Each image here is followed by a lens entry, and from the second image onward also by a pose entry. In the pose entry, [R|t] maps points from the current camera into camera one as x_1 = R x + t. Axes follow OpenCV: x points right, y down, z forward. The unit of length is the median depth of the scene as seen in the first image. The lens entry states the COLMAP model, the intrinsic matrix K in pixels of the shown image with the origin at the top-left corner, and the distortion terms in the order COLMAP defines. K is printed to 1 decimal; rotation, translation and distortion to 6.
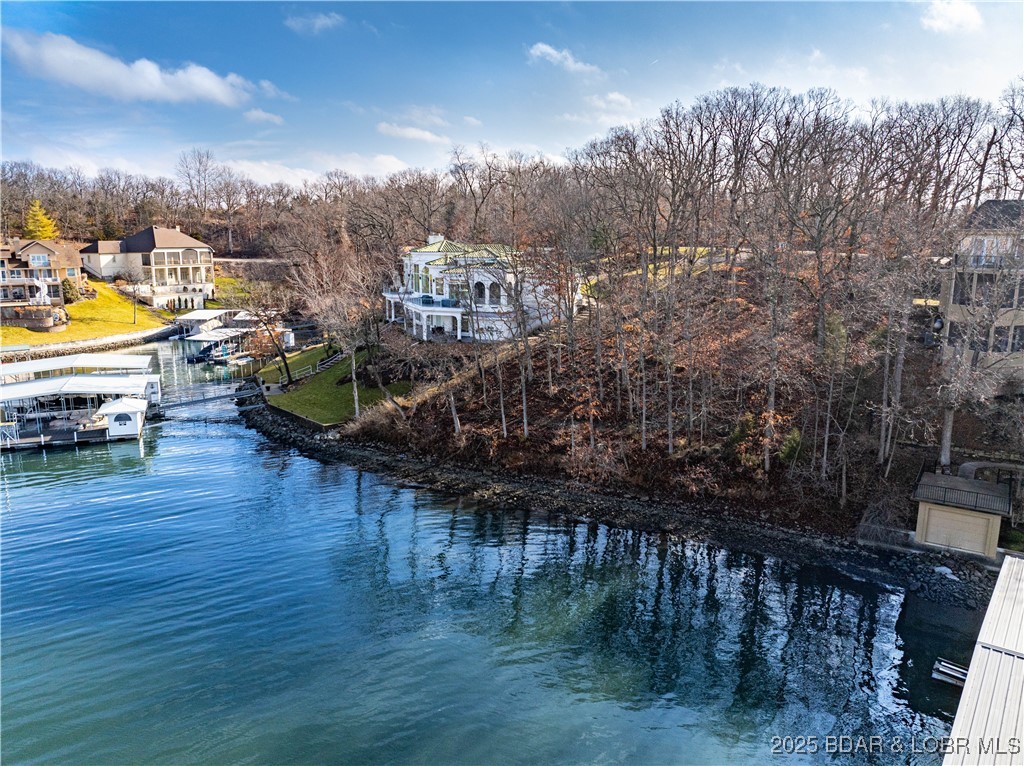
lens RADIAL K [[751.5, 0, 512.0], [0, 751.5, 383.0], [0, 0, 1]] dist [-0.000755, -0.001742]
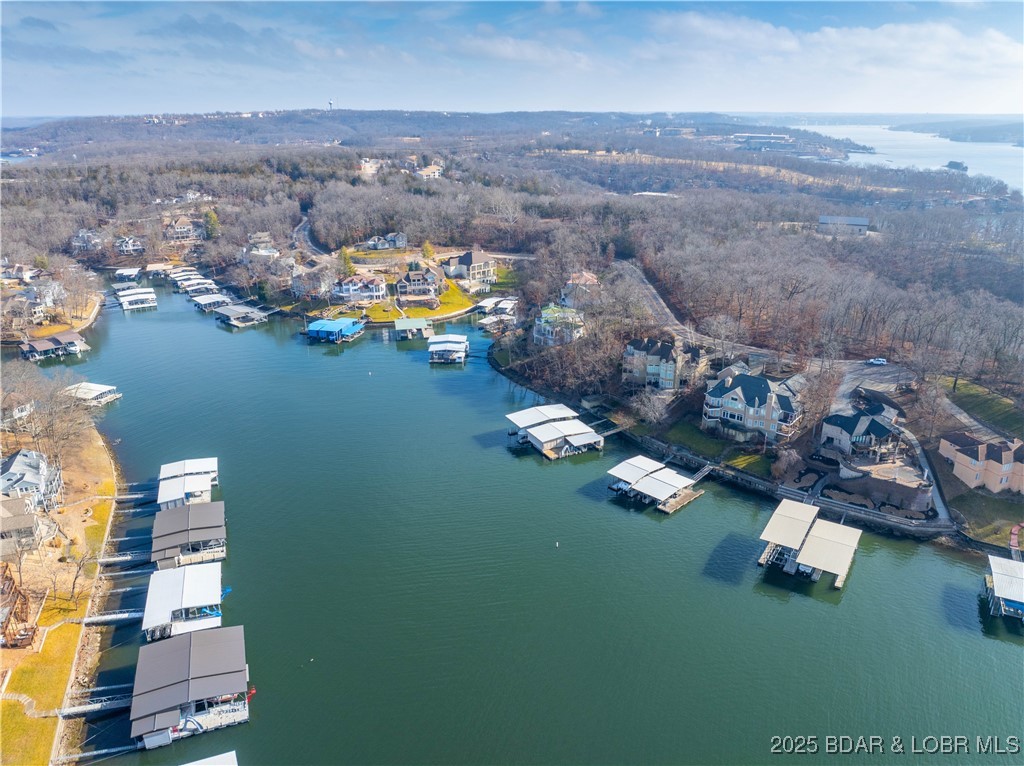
lens RADIAL K [[724.9, 0, 512.0], [0, 724.9, 383.0], [0, 0, 1]] dist [-0.039388, -0.001414]
pose [[0.922559, 0.121489, -0.366232, 1.040360], [-0.061731, 0.983385, 0.170712, -0.437316], [0.380886, -0.134884, 0.914730, -2.169838]]
